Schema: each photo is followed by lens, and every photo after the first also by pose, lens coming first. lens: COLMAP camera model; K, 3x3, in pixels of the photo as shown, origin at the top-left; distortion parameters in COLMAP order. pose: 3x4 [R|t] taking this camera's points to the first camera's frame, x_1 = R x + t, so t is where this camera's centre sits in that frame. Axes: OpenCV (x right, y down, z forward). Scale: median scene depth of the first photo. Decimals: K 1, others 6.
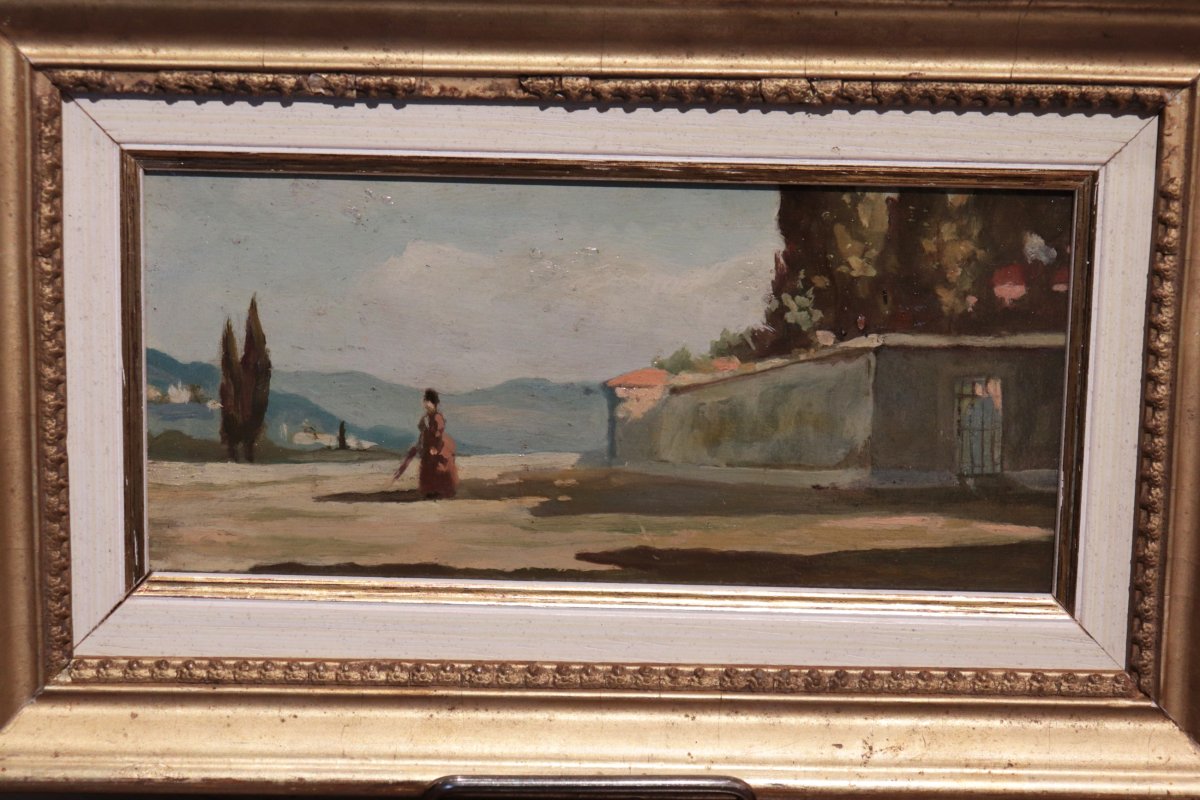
lens RADIAL K [[2907.6, 0, 596.3], [0, 2907.6, 401.3], [0, 0, 1]] dist [0.046596, 0.000000]
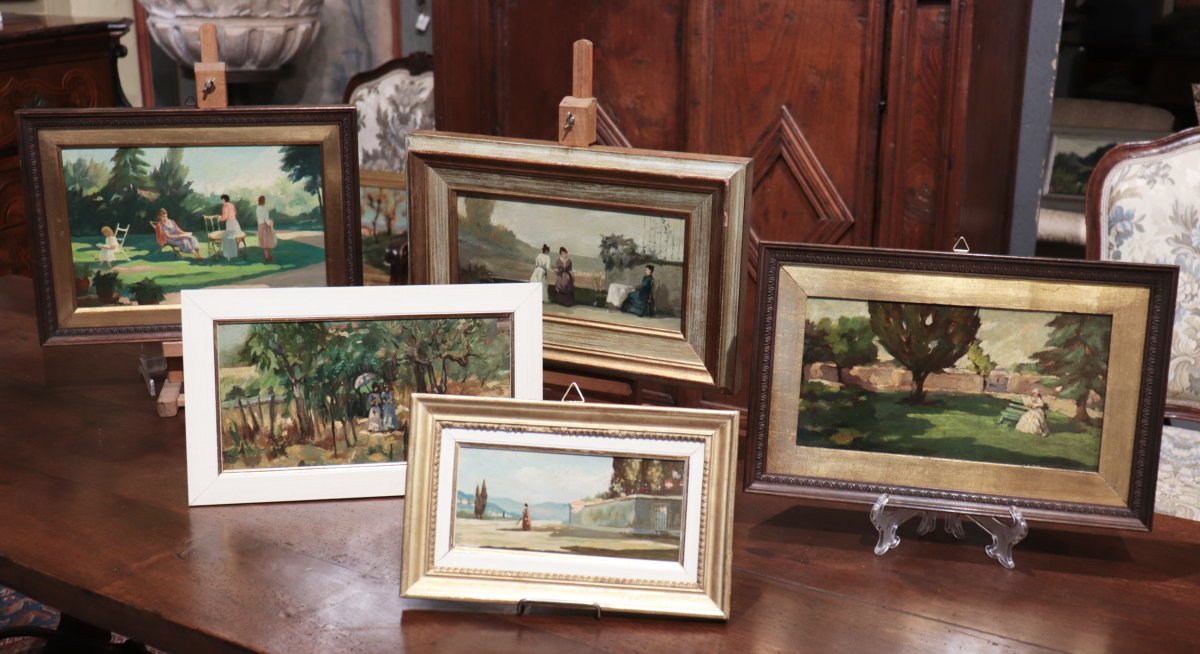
lens RADIAL K [[1333.8, 0, 602.9], [0, 1333.8, 327.7], [0, 0, 1]] dist [-0.007806, 0.000000]
pose [[0.997287, 0.034446, -0.065053, 0.163377], [-0.049260, 0.969006, -0.242078, 0.204503], [0.054698, 0.244626, 0.968074, -0.861972]]
